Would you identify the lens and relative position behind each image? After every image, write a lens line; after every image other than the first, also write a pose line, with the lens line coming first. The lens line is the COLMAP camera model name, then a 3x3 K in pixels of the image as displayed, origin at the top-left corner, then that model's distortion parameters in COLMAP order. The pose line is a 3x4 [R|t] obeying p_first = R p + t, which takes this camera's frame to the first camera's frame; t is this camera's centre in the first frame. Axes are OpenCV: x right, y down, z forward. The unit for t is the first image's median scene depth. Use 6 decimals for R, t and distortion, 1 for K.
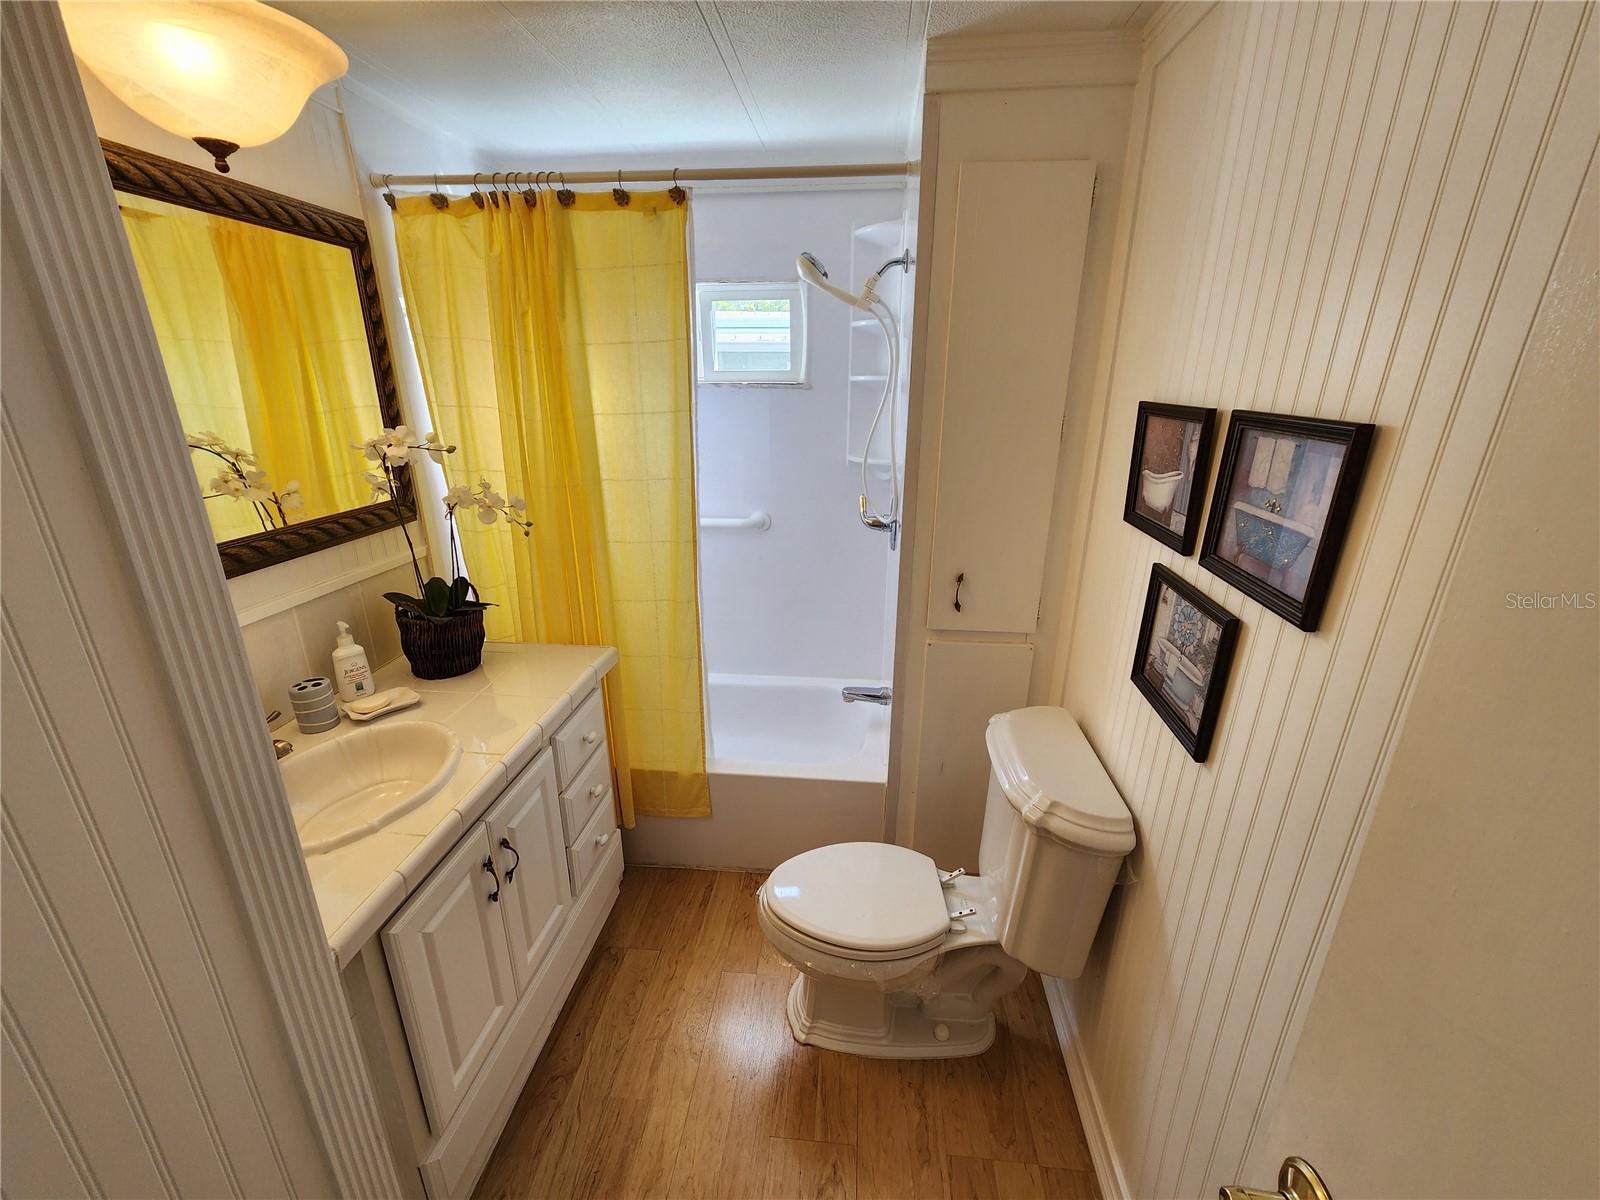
lens RADIAL K [[651.5, 0, 804.3], [0, 651.5, 600.6], [0, 0, 1]] dist [0.002967, -0.002429]
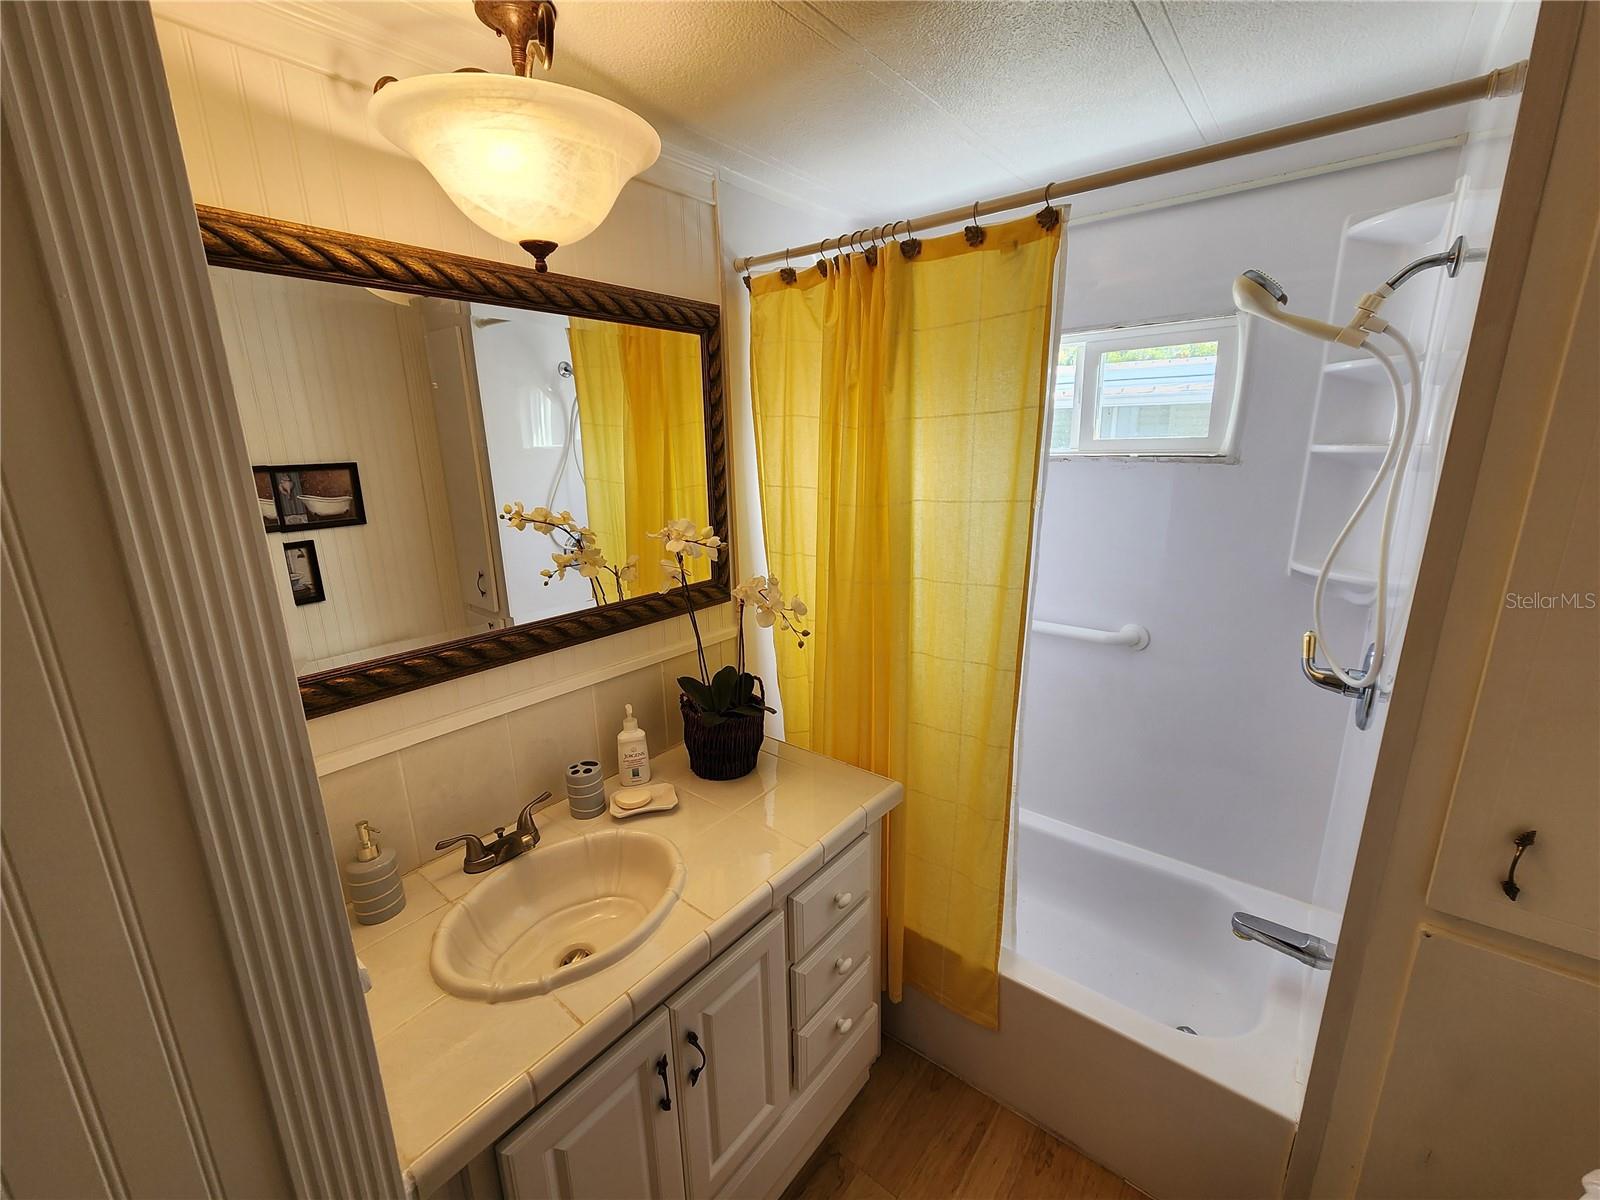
lens RADIAL K [[658.3, 0, 804.5], [0, 658.3, 601.5], [0, 0, 1]] dist [0.000512, 0.000147]
pose [[0.837569, 0.114440, -0.534211, 0.021772], [-0.156556, 0.987084, -0.034002, -0.120281], [0.523420, 0.112112, 0.844667, 0.263716]]
